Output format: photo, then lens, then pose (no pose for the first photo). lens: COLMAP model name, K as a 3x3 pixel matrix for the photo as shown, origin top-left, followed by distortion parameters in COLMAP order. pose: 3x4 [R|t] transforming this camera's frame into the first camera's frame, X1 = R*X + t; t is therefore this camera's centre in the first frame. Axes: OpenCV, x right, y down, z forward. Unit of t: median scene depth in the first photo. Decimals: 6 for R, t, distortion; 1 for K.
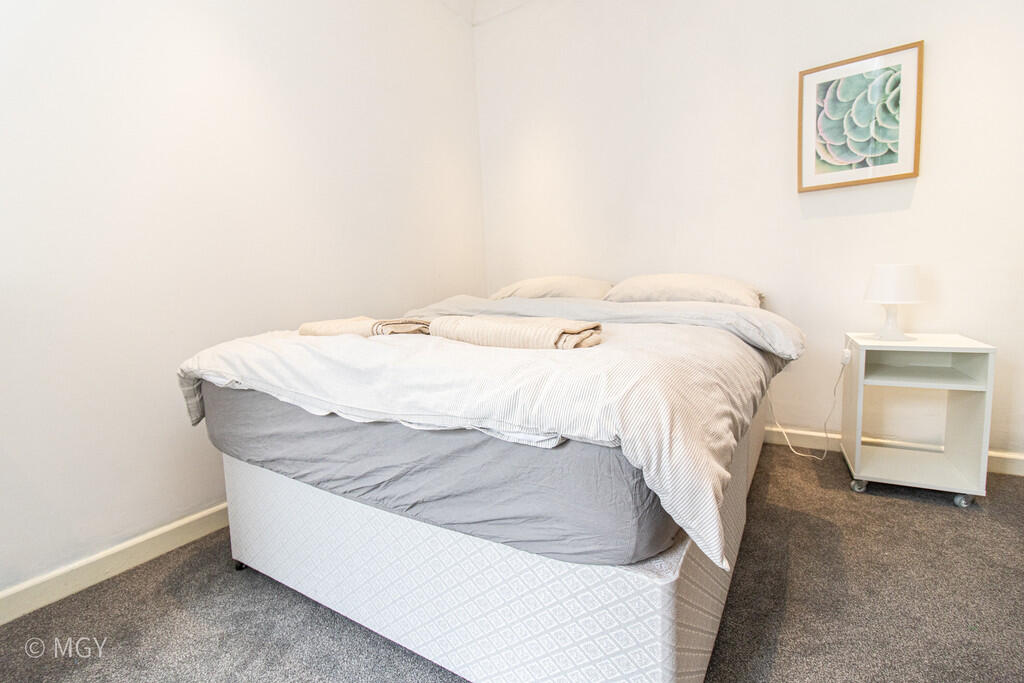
lens RADIAL K [[451.3, 0, 513.4], [0, 451.3, 329.8], [0, 0, 1]] dist [-0.000956, -0.000085]
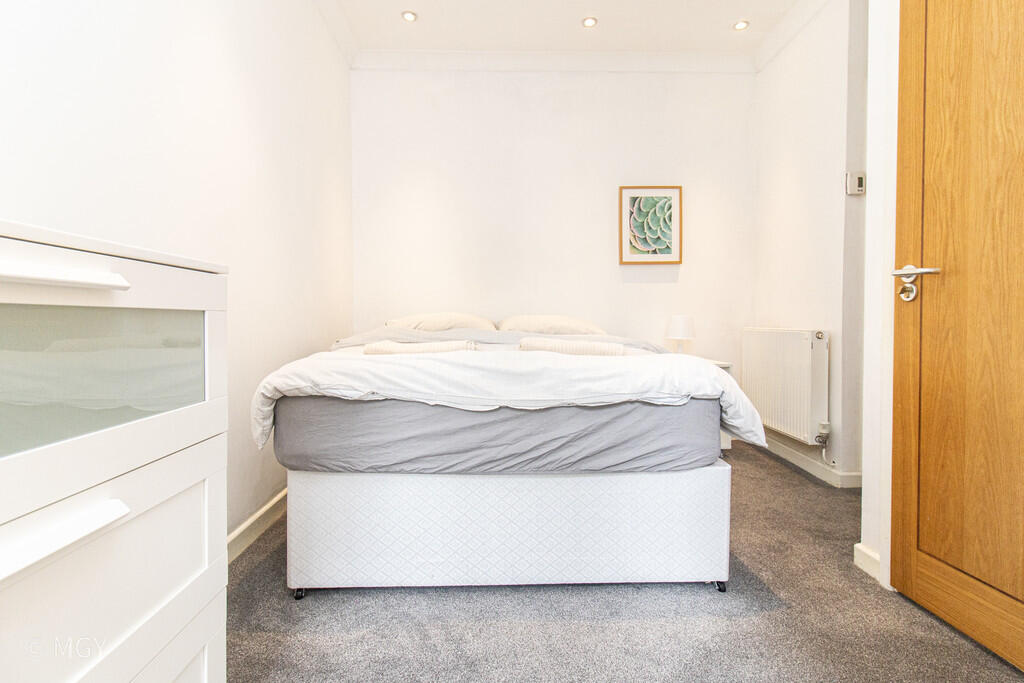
lens RADIAL K [[473.0, 0, 512.4], [0, 473.0, 327.3], [0, 0, 1]] dist [-0.001520, -0.000157]
pose [[0.838309, 0.034082, 0.544129, -0.565333], [0.018377, 0.995711, -0.090679, 0.039507], [-0.544885, 0.086016, 0.834087, -0.094817]]
